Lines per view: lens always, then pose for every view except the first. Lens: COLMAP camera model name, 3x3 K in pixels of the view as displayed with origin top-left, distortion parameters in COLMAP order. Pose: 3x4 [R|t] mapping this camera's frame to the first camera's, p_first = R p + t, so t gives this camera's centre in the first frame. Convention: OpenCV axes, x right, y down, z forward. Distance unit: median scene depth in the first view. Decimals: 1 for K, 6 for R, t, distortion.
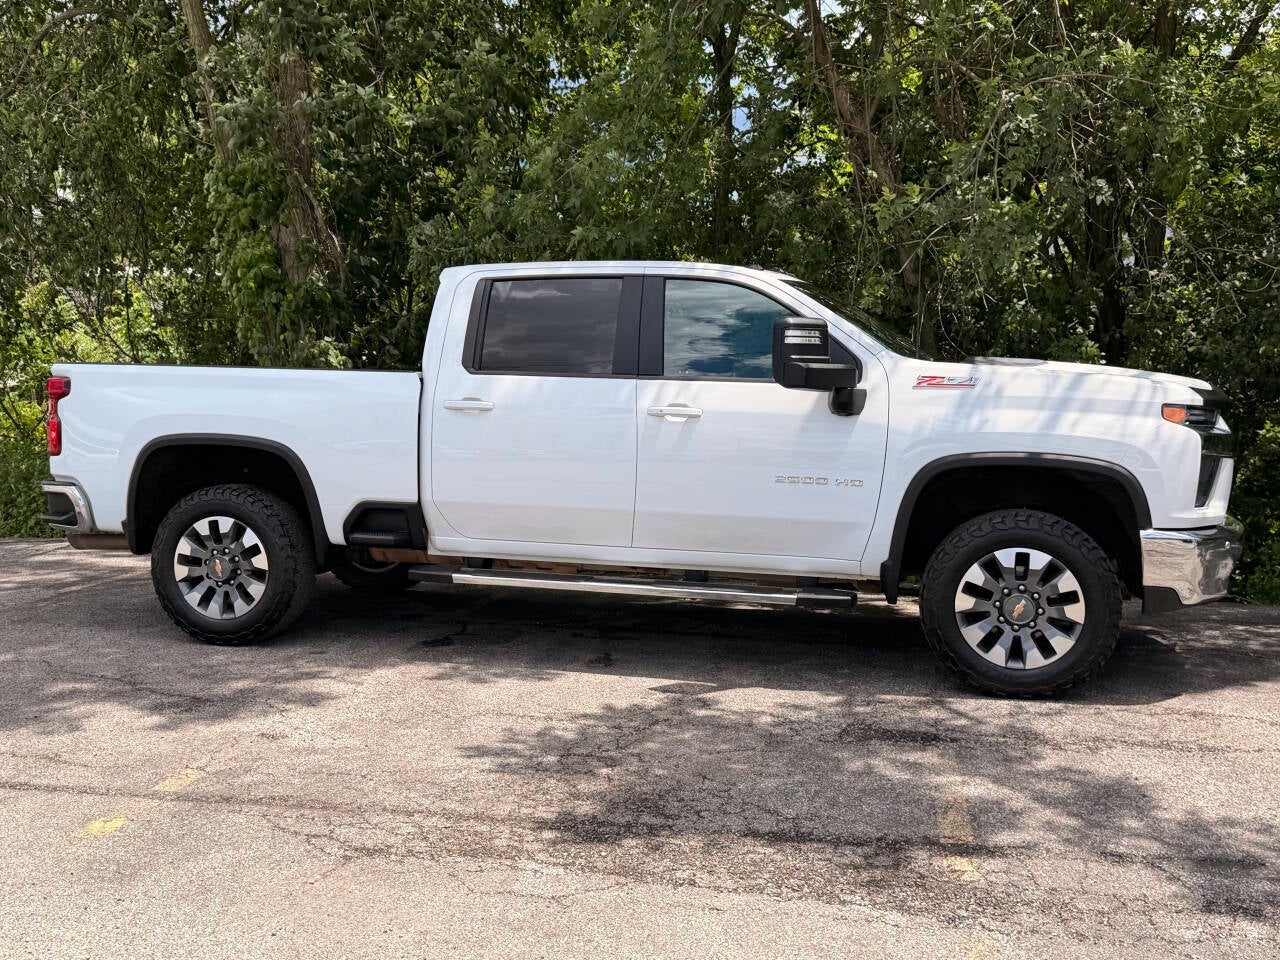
lens RADIAL K [[1270.8, 0, 640.0], [0, 1270.8, 480.0], [0, 0, 1]] dist [0.188052, -0.404308]
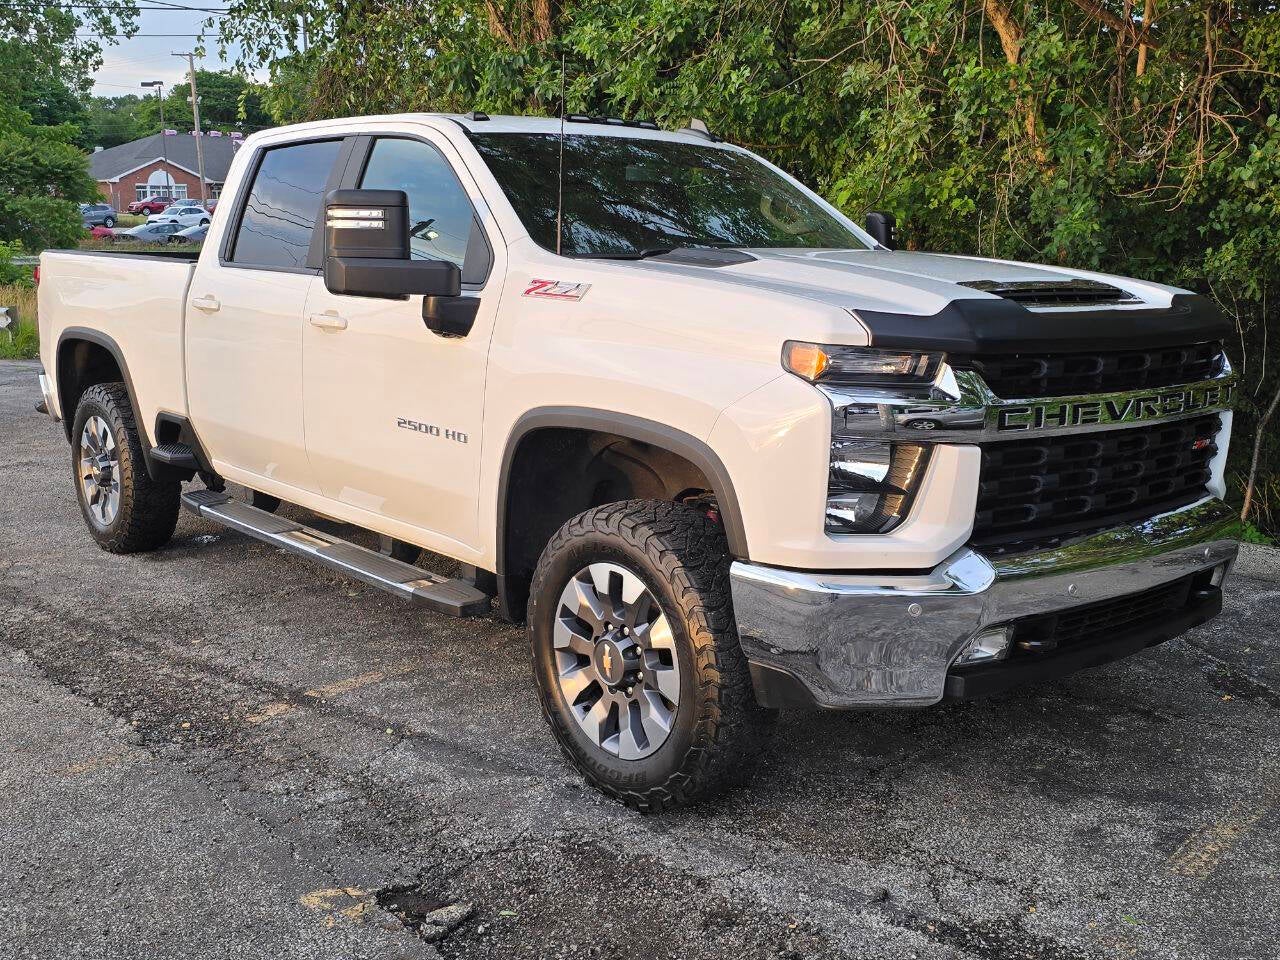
lens RADIAL K [[1278.1, 0, 647.3], [0, 1278.1, 481.3], [0, 0, 1]] dist [0.187782, -0.411926]
pose [[0.831453, 0.098876, -0.546727, 0.589313], [-0.052703, 0.993636, 0.099551, -0.044646], [0.553091, -0.053958, 0.831372, 0.462957]]
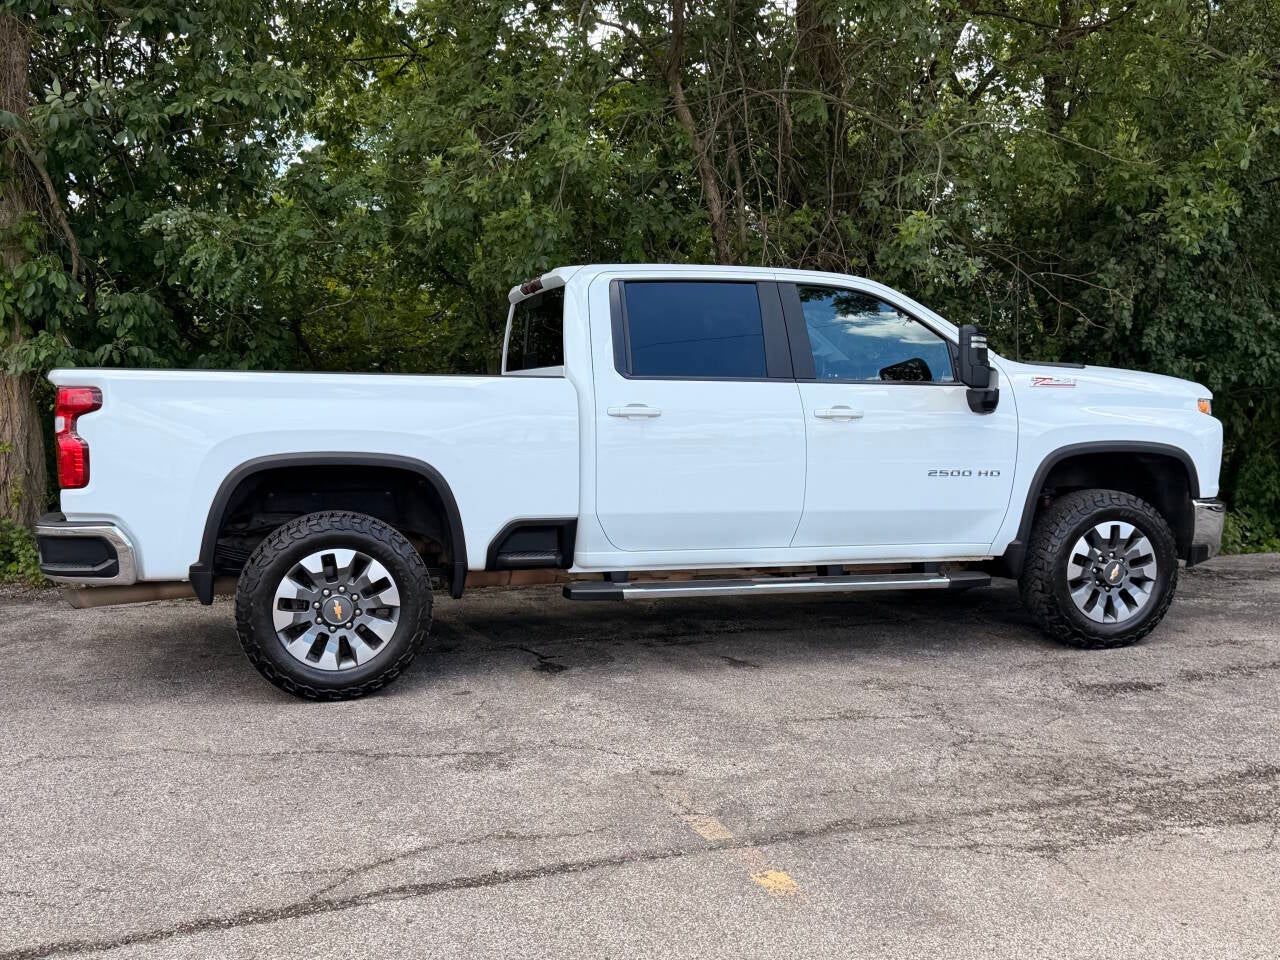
lens RADIAL K [[1270.8, 0, 640.0], [0, 1270.8, 480.0], [0, 0, 1]] dist [0.188052, -0.404308]
pose [[0.854927, -0.047483, 0.516570, -0.640587], [0.048822, 0.998747, 0.011005, -0.018246], [-0.516445, 0.015811, 0.856174, 0.186105]]
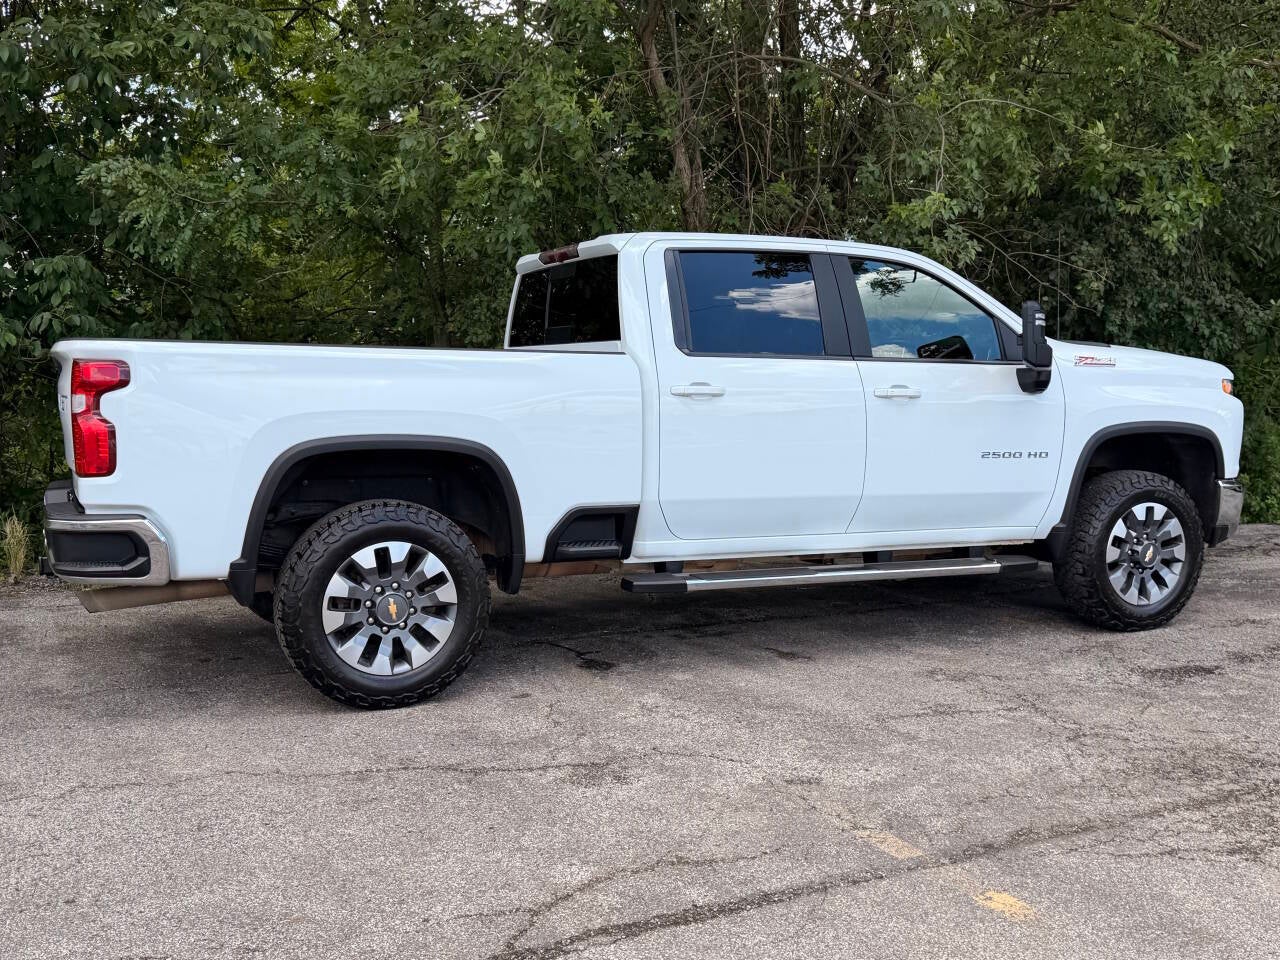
lens RADIAL K [[1270.8, 0, 640.0], [0, 1270.8, 480.0], [0, 0, 1]] dist [0.188052, -0.404308]
pose [[0.779301, -0.061519, 0.623623, -0.743663], [0.049920, 0.998101, 0.036078, -0.031278], [-0.624658, 0.003016, 0.780892, 0.336006]]
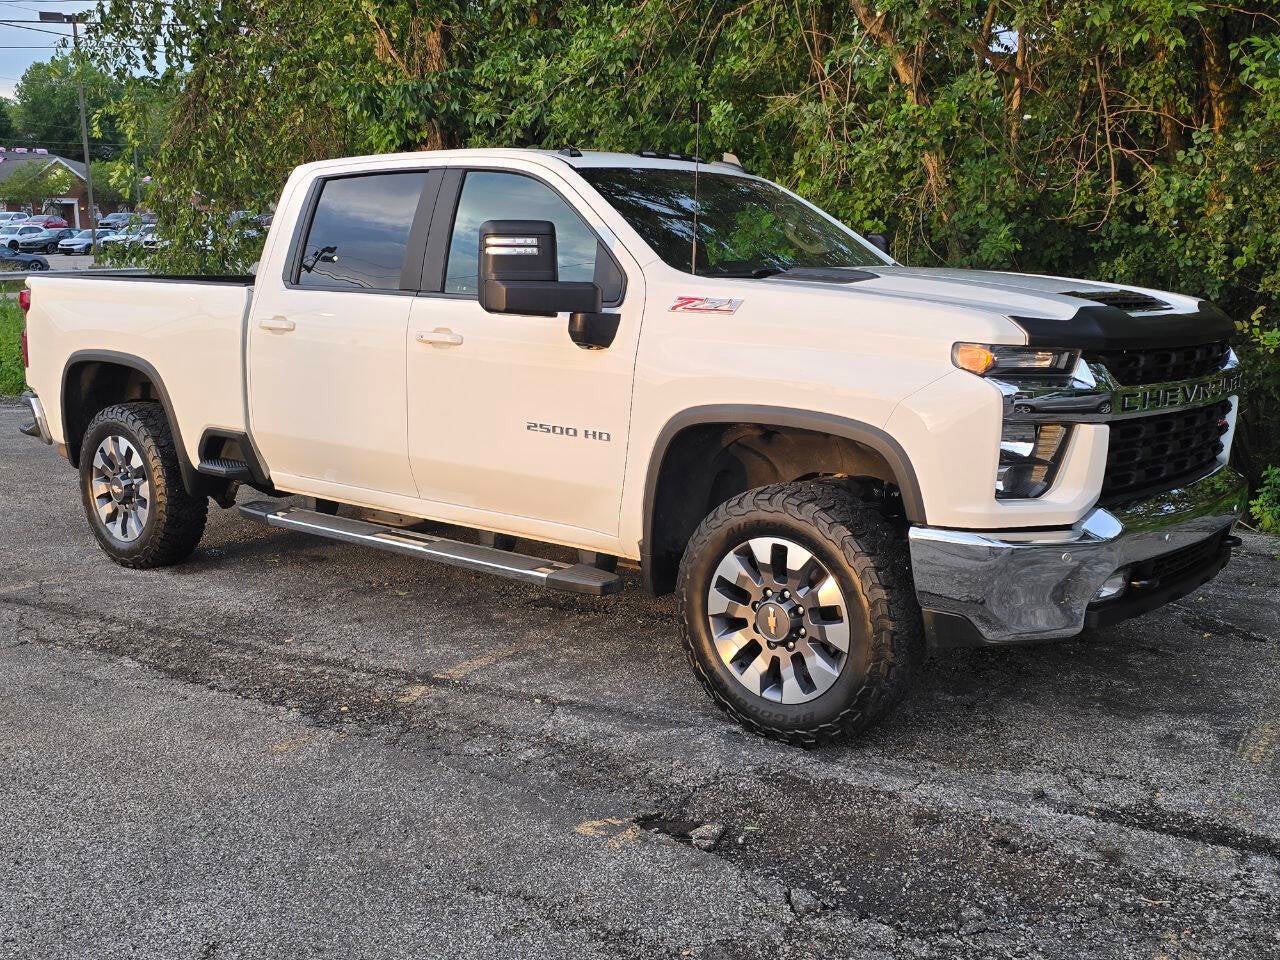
lens RADIAL K [[1270.8, 0, 640.0], [0, 1270.8, 480.0], [0, 0, 1]] dist [0.188052, -0.404308]
pose [[0.910609, 0.060786, -0.408775, 0.475029], [-0.030206, 0.996268, 0.080861, -0.032153], [0.412164, -0.061285, 0.909046, 0.296286]]
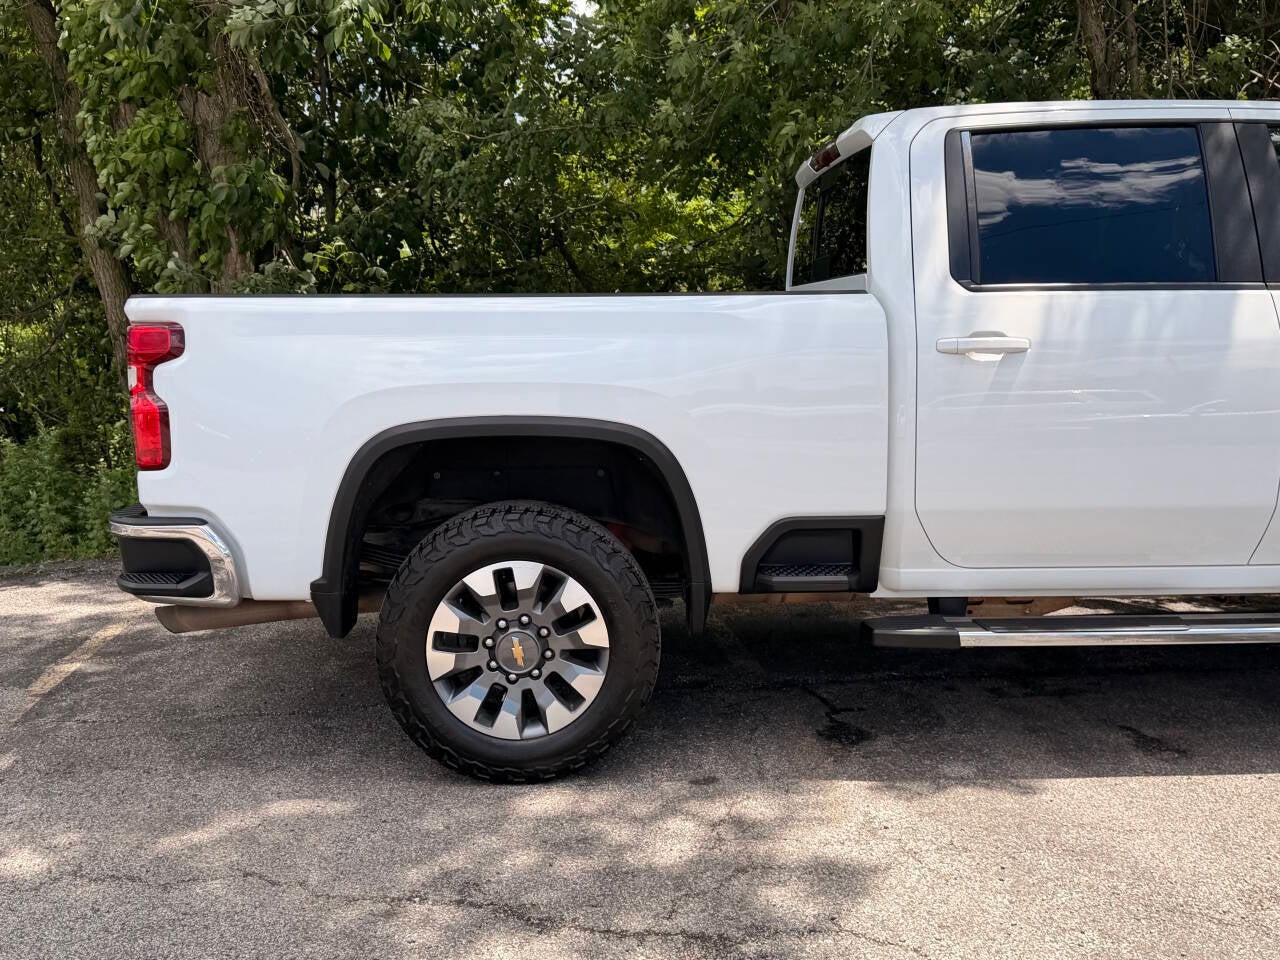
lens RADIAL K [[1270.8, 0, 640.0], [0, 1270.8, 480.0], [0, 0, 1]] dist [0.188052, -0.404308]
pose [[0.957555, -0.067063, 0.280341, -0.464833], [0.051619, 0.996733, 0.062121, -0.042782], [-0.283591, -0.045013, 0.957888, 0.488038]]
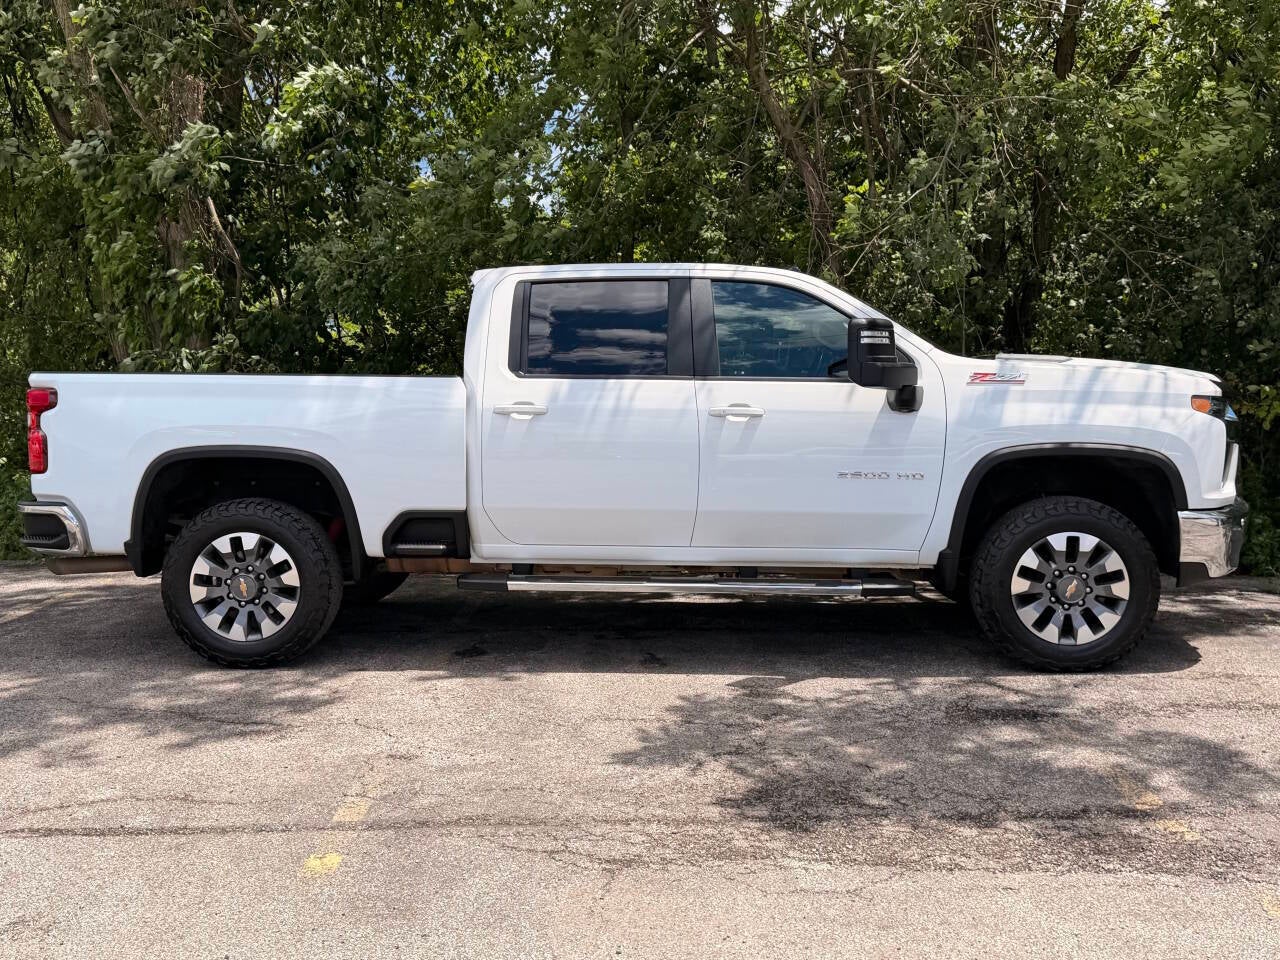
lens RADIAL K [[1270.8, 0, 640.0], [0, 1270.8, 480.0], [0, 0, 1]] dist [0.188052, -0.404308]
pose [[0.979146, -0.031813, 0.200654, -0.248968], [0.031053, 0.999494, 0.006934, -0.008439], [-0.200773, -0.000559, 0.979638, 0.017990]]
